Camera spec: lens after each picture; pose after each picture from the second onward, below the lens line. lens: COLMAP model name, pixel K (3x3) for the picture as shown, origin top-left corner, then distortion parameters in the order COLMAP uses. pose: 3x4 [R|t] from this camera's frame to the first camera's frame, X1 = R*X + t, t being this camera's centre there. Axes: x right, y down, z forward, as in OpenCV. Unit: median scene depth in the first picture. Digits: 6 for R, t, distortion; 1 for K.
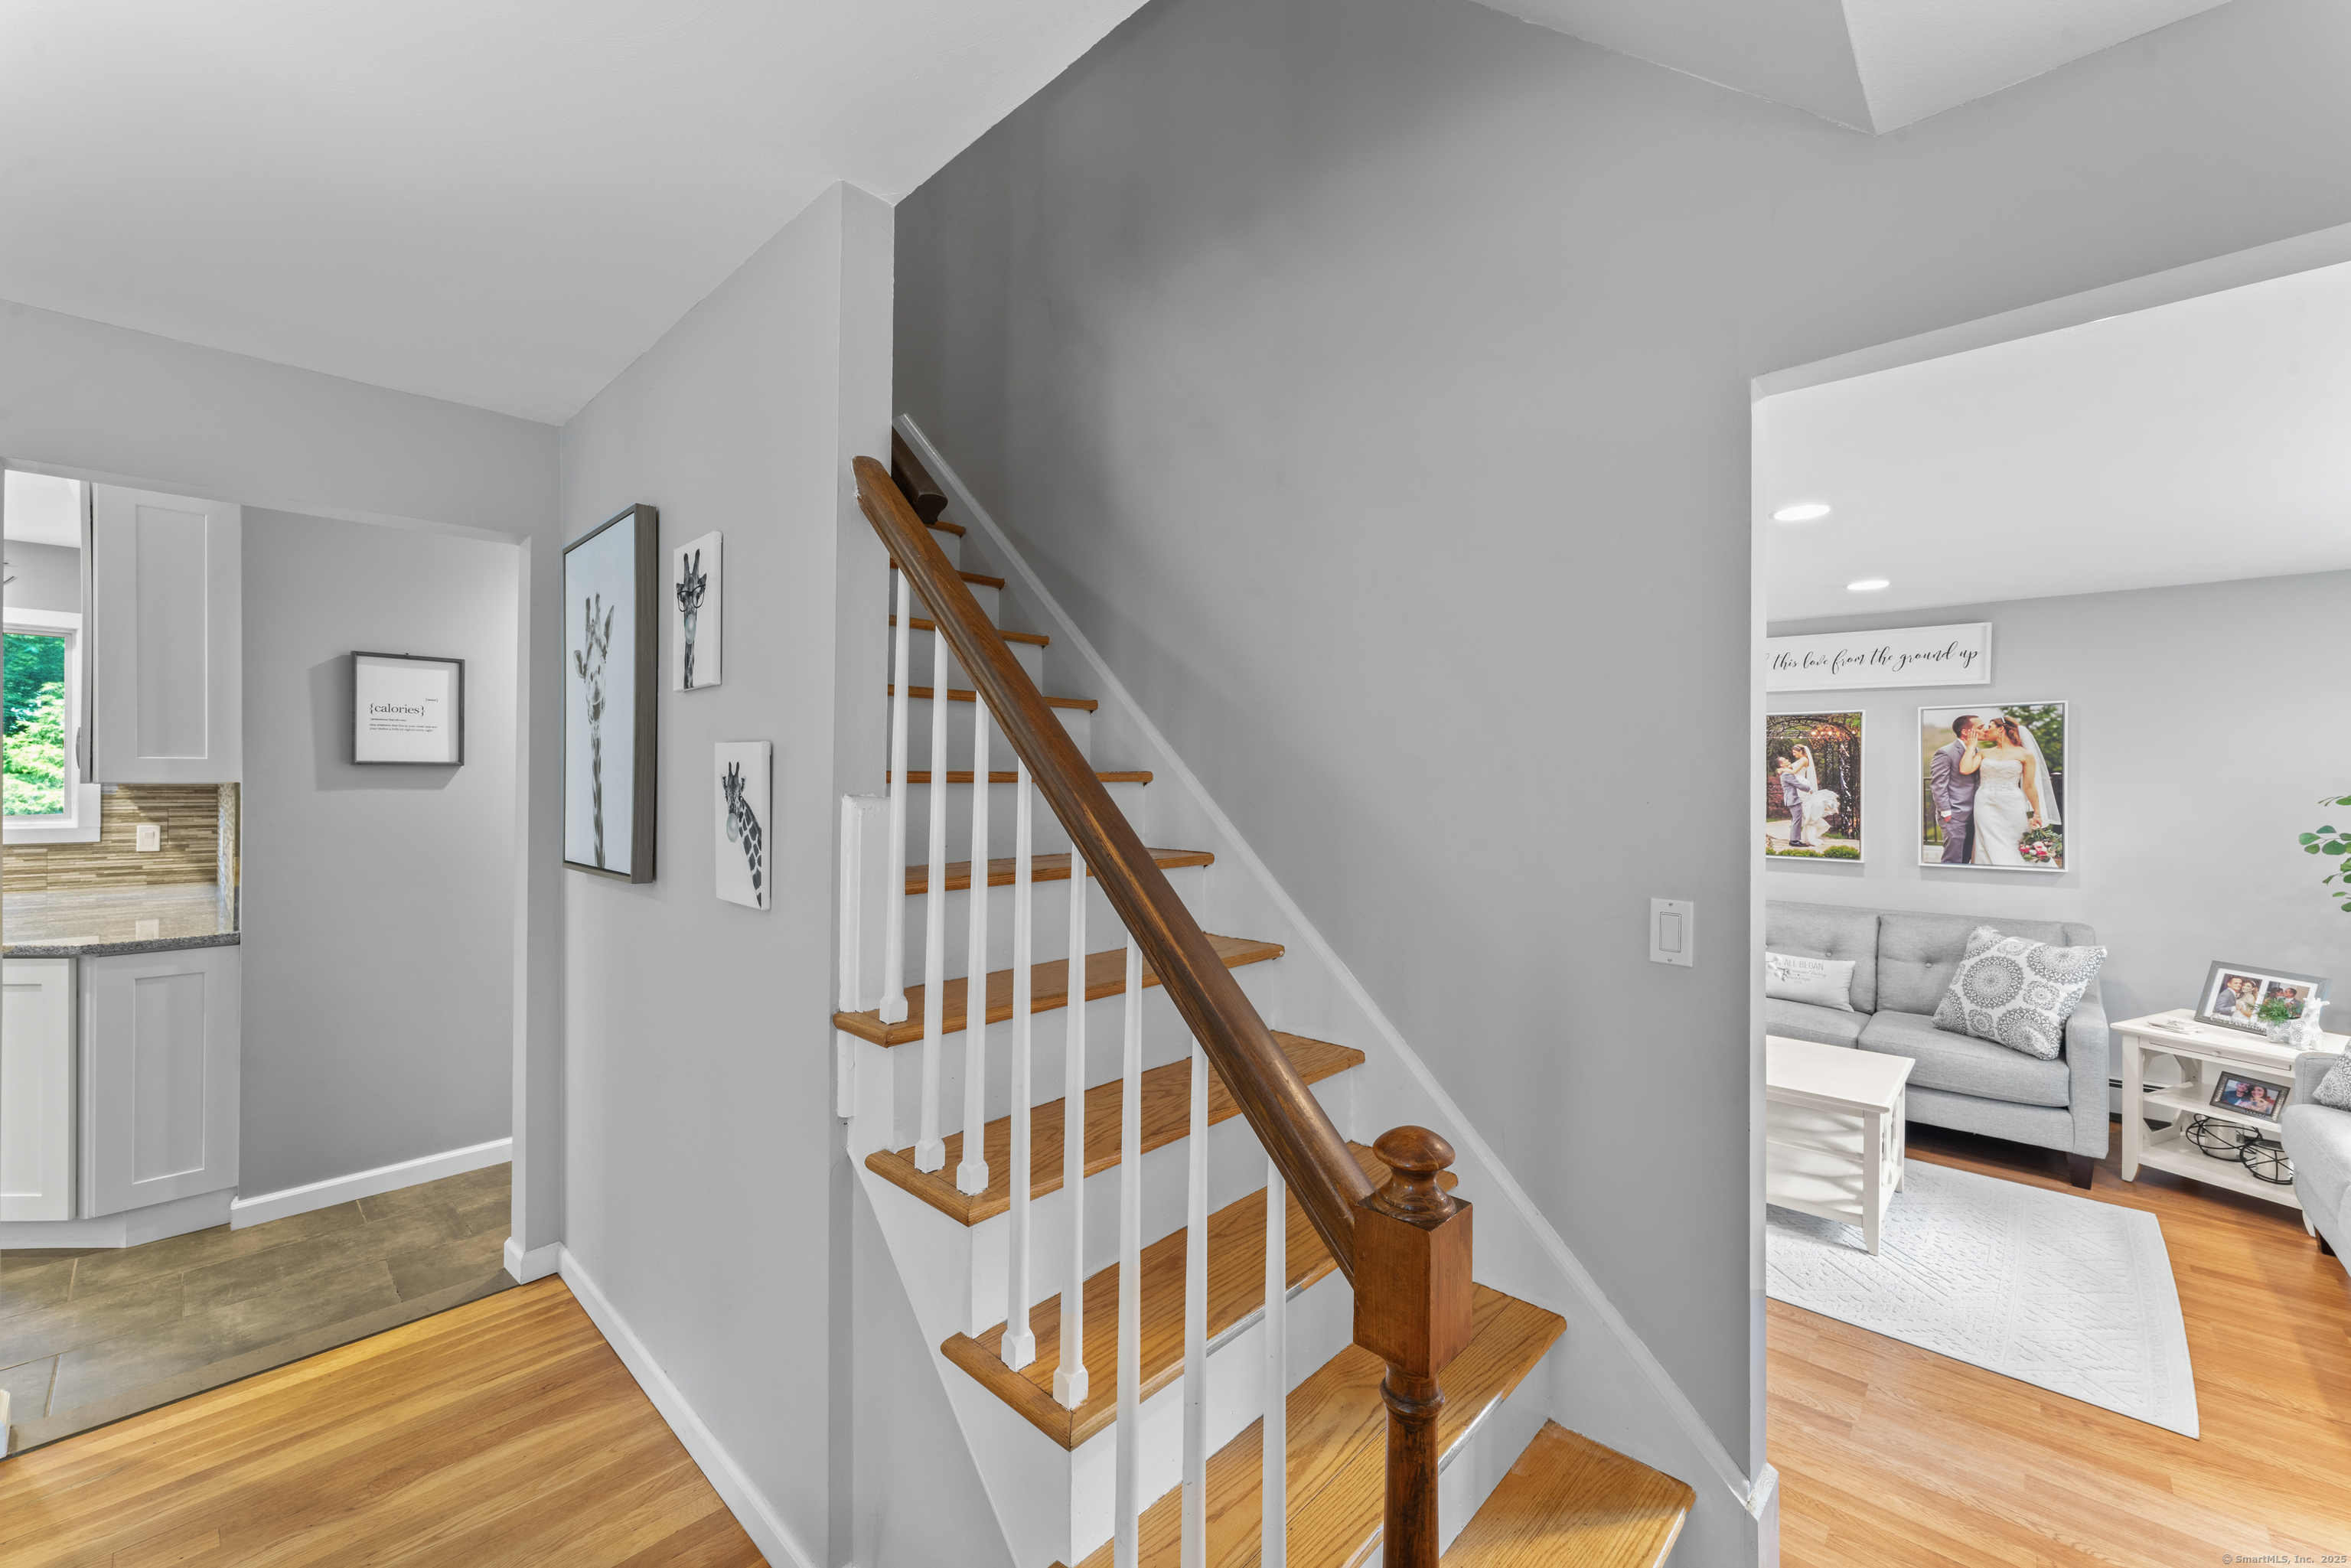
lens RADIAL K [[939.0, 0, 1175.5], [0, 939.0, 784.0], [0, 0, 1]] dist [-0.000091, 0.000118]
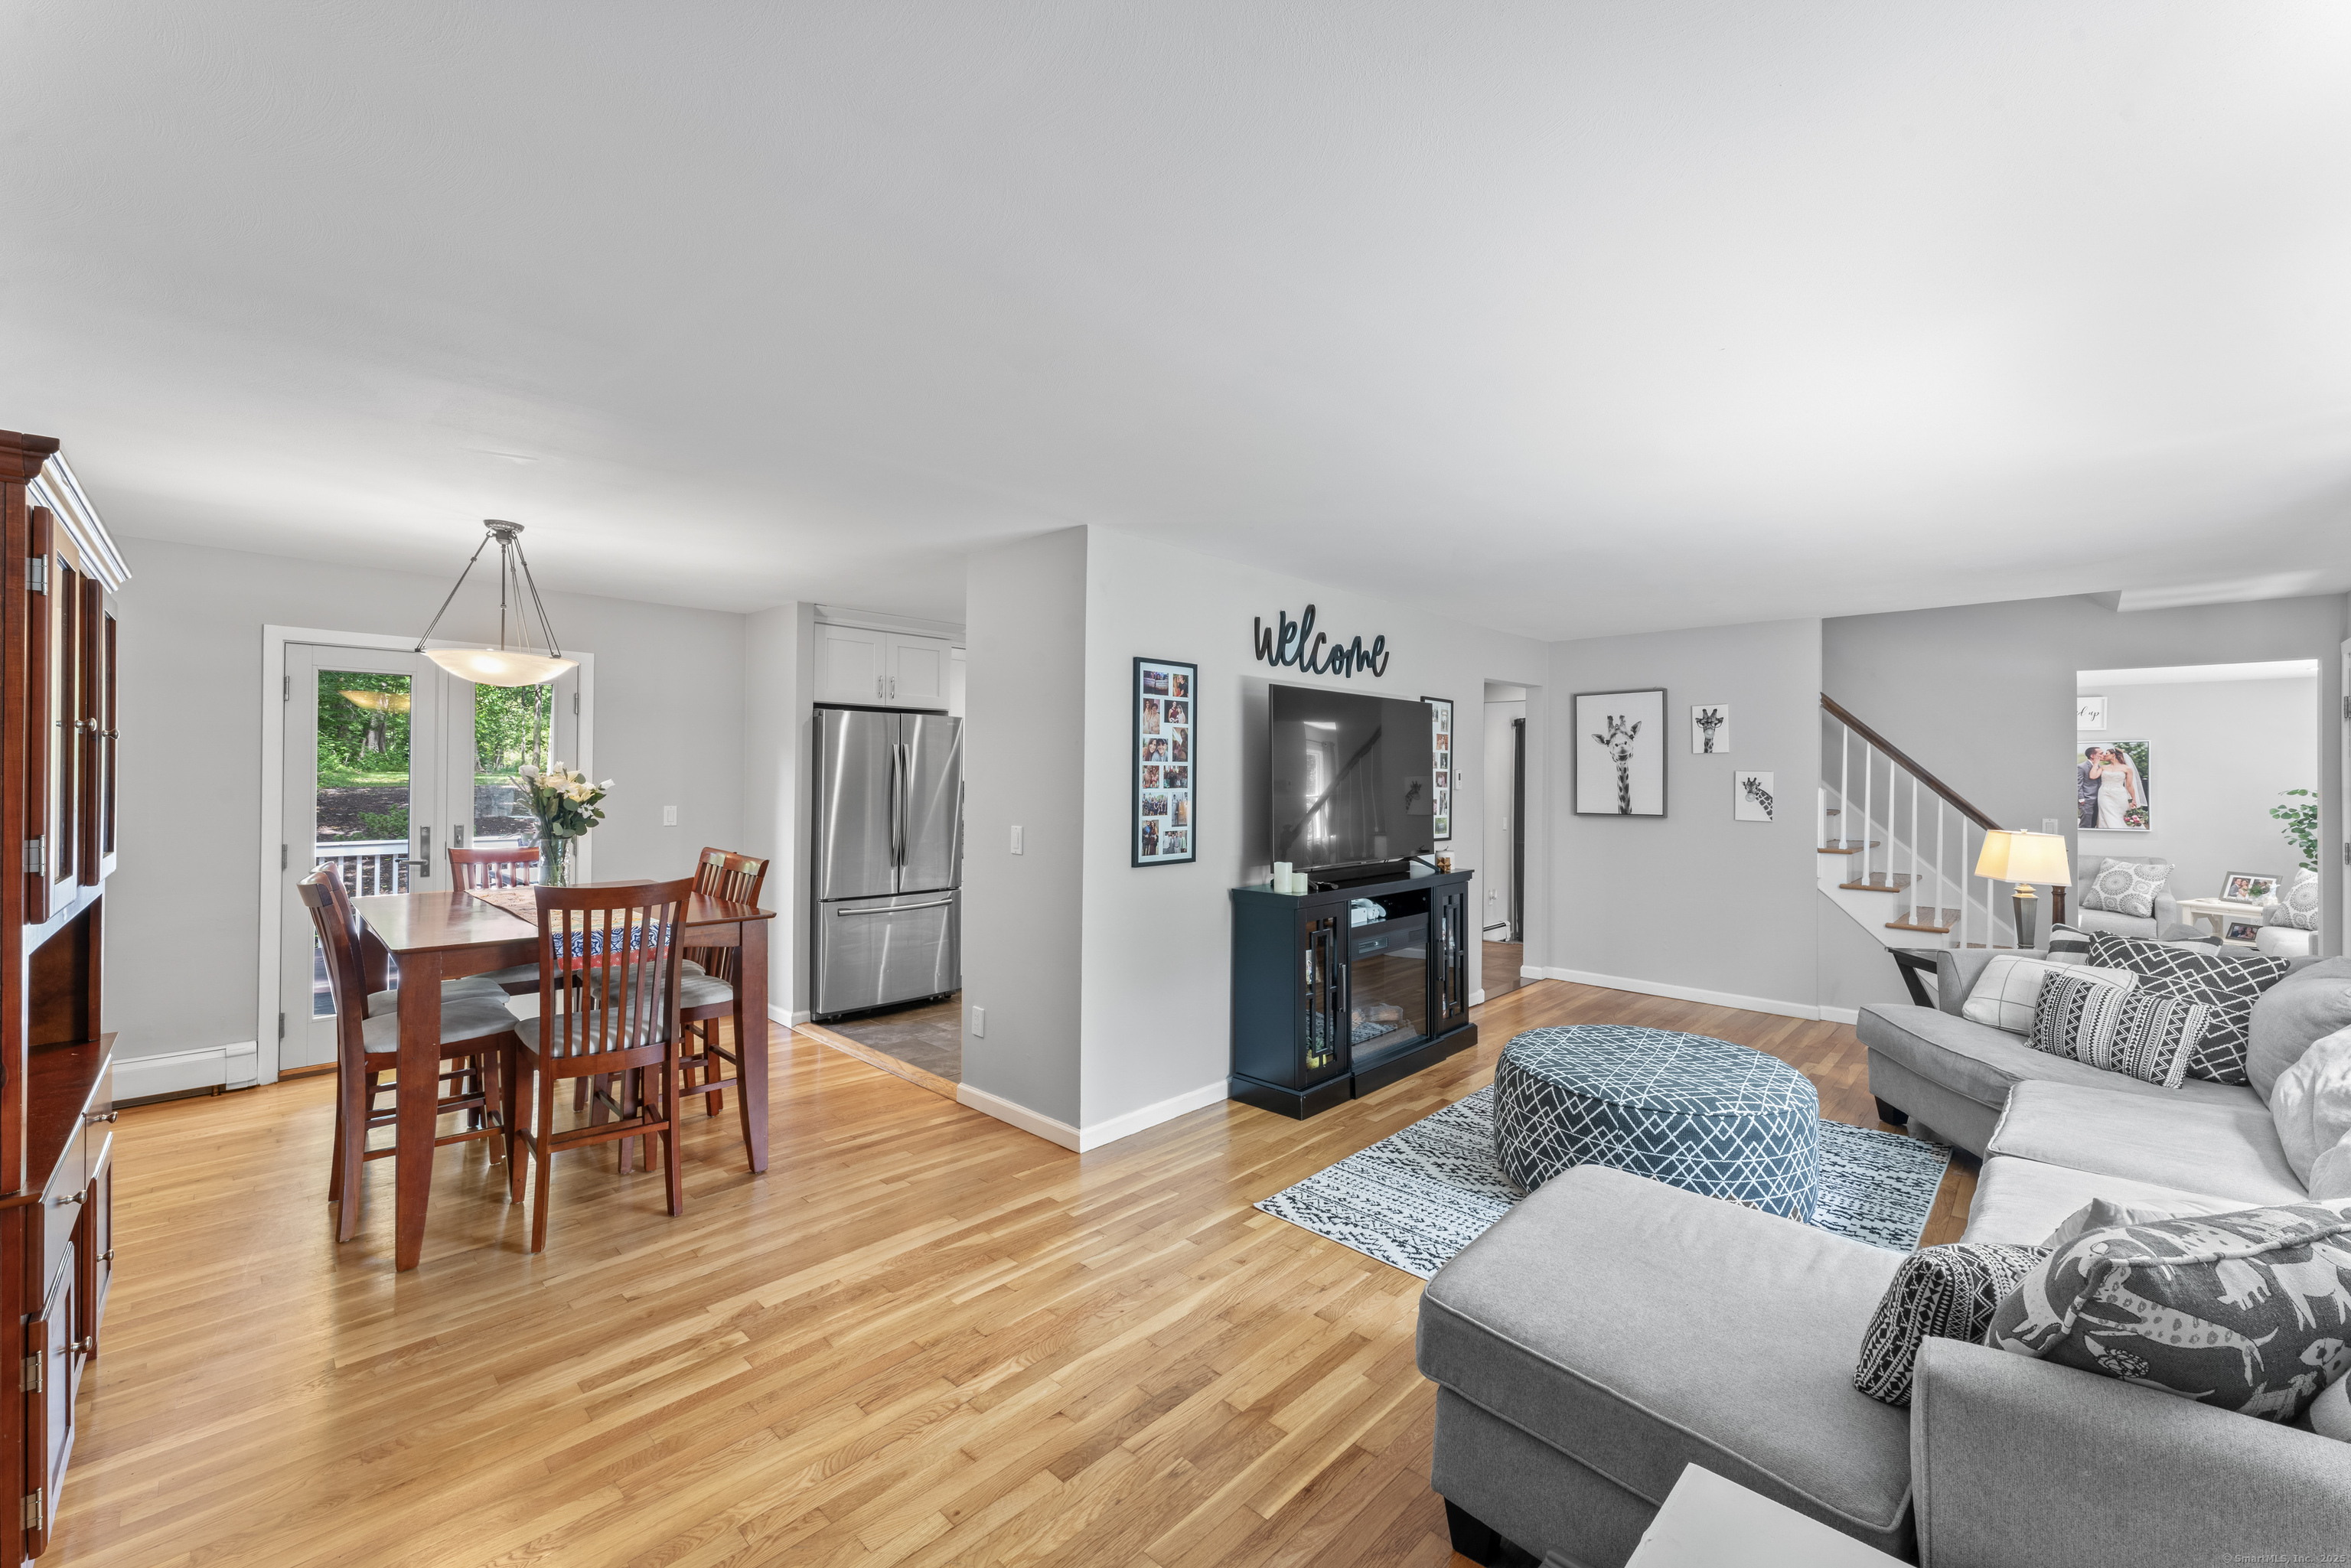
lens RADIAL K [[939.4, 0, 1171.1], [0, 939.4, 772.0], [0, 0, 1]] dist [-0.000447, -0.000070]
pose [[0.999623, 0.002480, -0.027346, -0.934555], [-0.002737, 0.999953, -0.009349, -0.002196], [0.027322, 0.009421, 0.999582, -0.908557]]
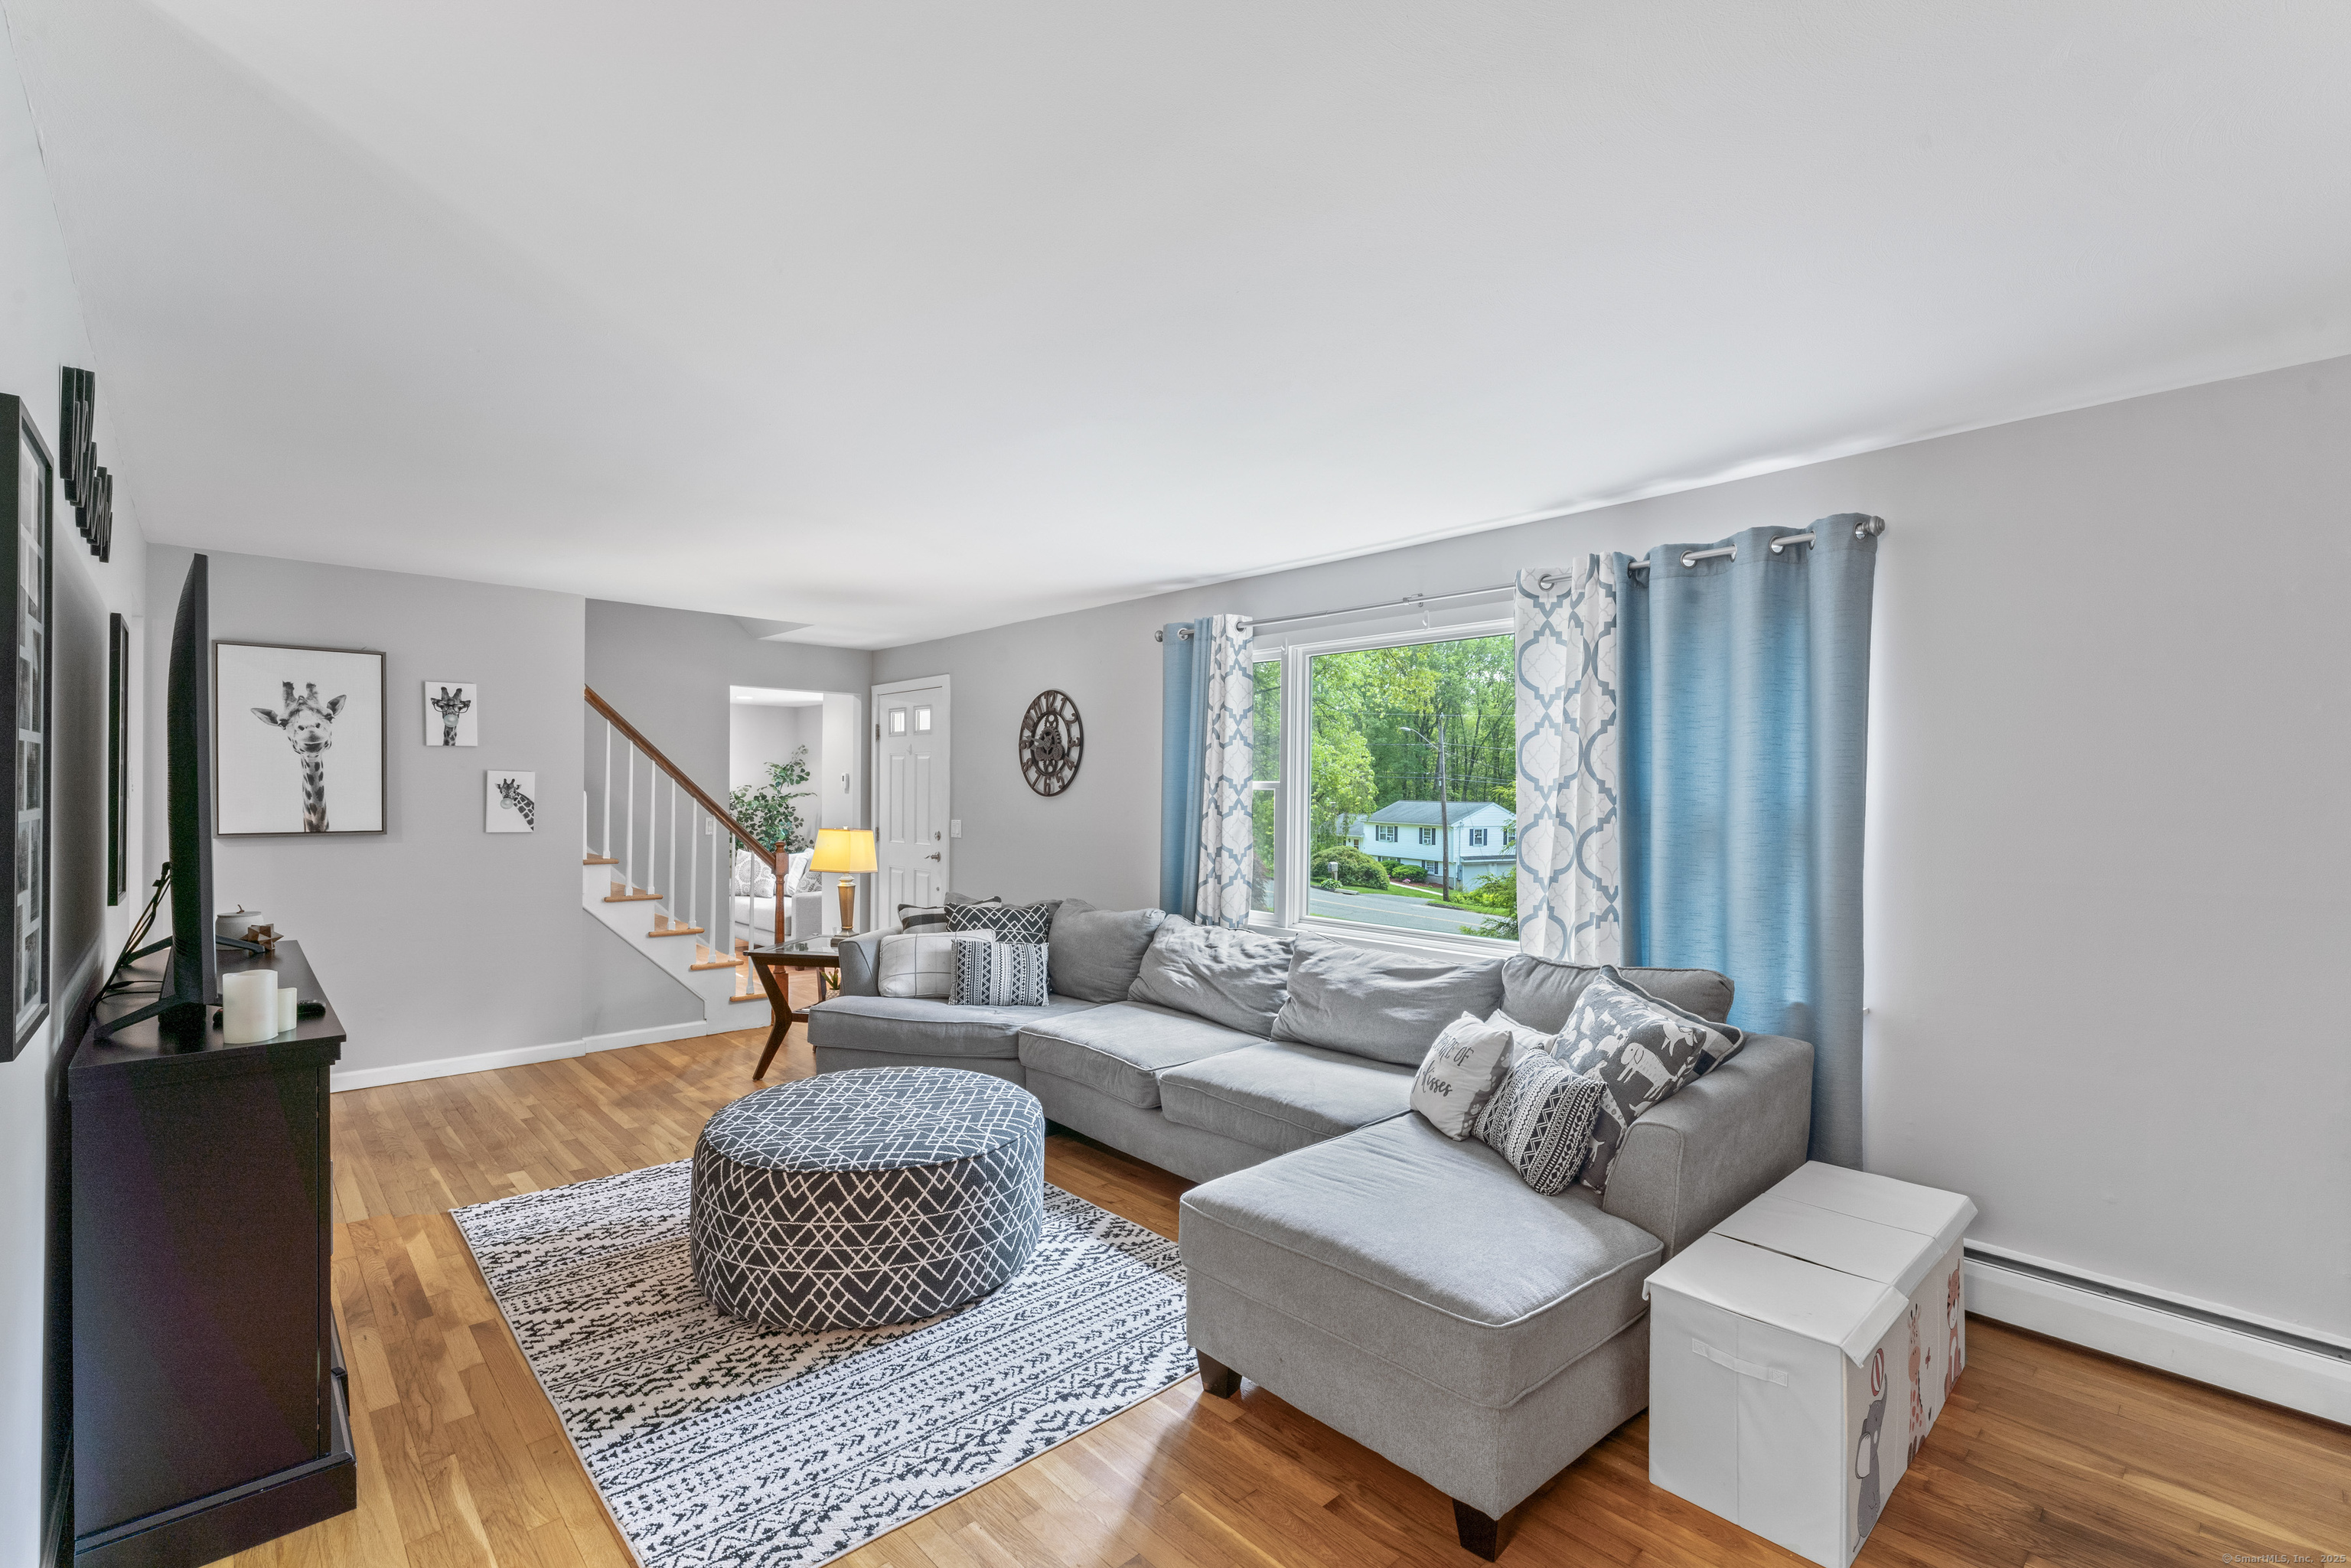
lens RADIAL K [[1036.1, 0, 1178.4], [0, 1036.1, 794.6], [0, 0, 1]] dist [0.001036, 0.000153]
pose [[0.077969, -0.008694, 0.996918, -1.256037], [-0.004600, 0.999948, 0.009080, -0.004947], [-0.996945, -0.005293, 0.077925, -0.425844]]
